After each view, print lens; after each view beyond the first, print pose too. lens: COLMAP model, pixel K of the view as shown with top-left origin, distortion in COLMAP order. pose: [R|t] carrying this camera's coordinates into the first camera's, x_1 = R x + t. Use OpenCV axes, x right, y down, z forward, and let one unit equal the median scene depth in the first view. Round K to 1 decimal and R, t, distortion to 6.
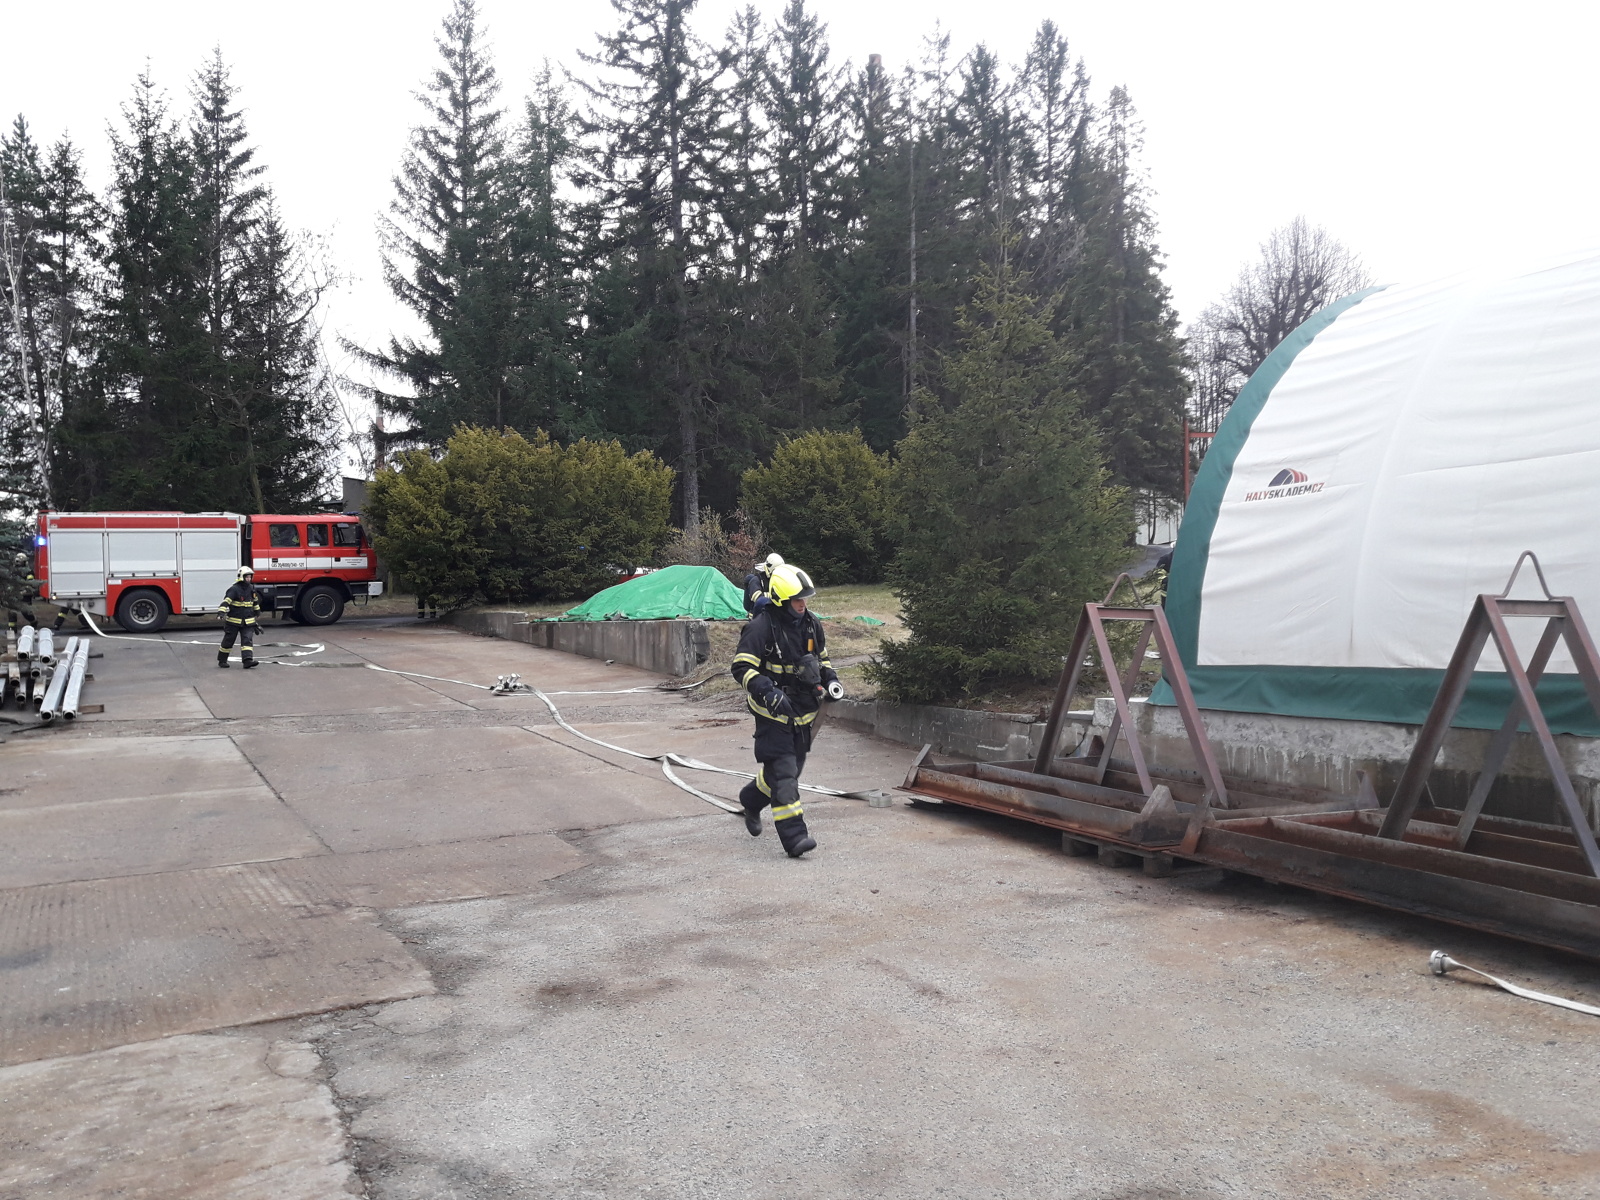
lens RADIAL K [[1311.4, 0, 801.5], [0, 1311.4, 651.7], [0, 0, 1]] dist [0.069448, -0.100704]
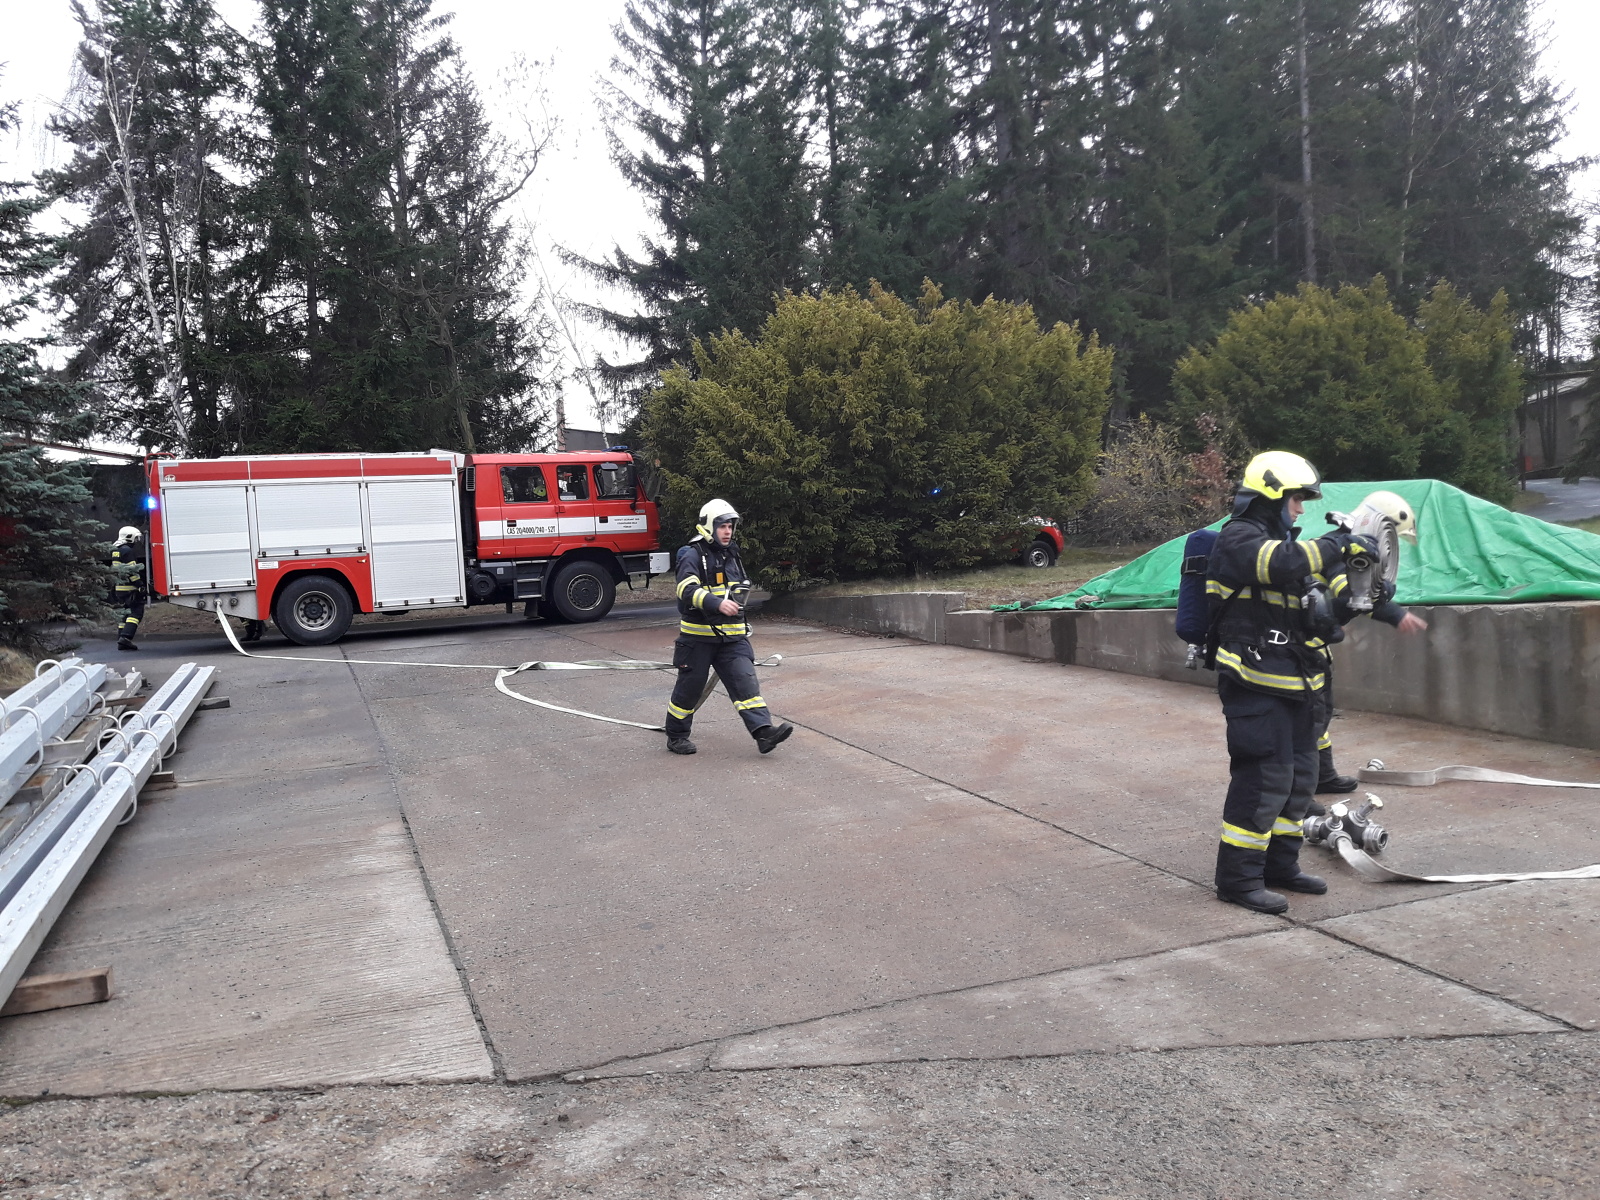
lens RADIAL K [[1305.4, 0, 794.9], [0, 1305.4, 644.1], [0, 0, 1]] dist [0.197057, -0.240793]
pose [[0.990767, -0.029614, -0.132301, -0.177514], [0.031392, 0.999442, 0.011375, -0.013718], [0.131891, -0.015423, 0.991144, 0.381662]]
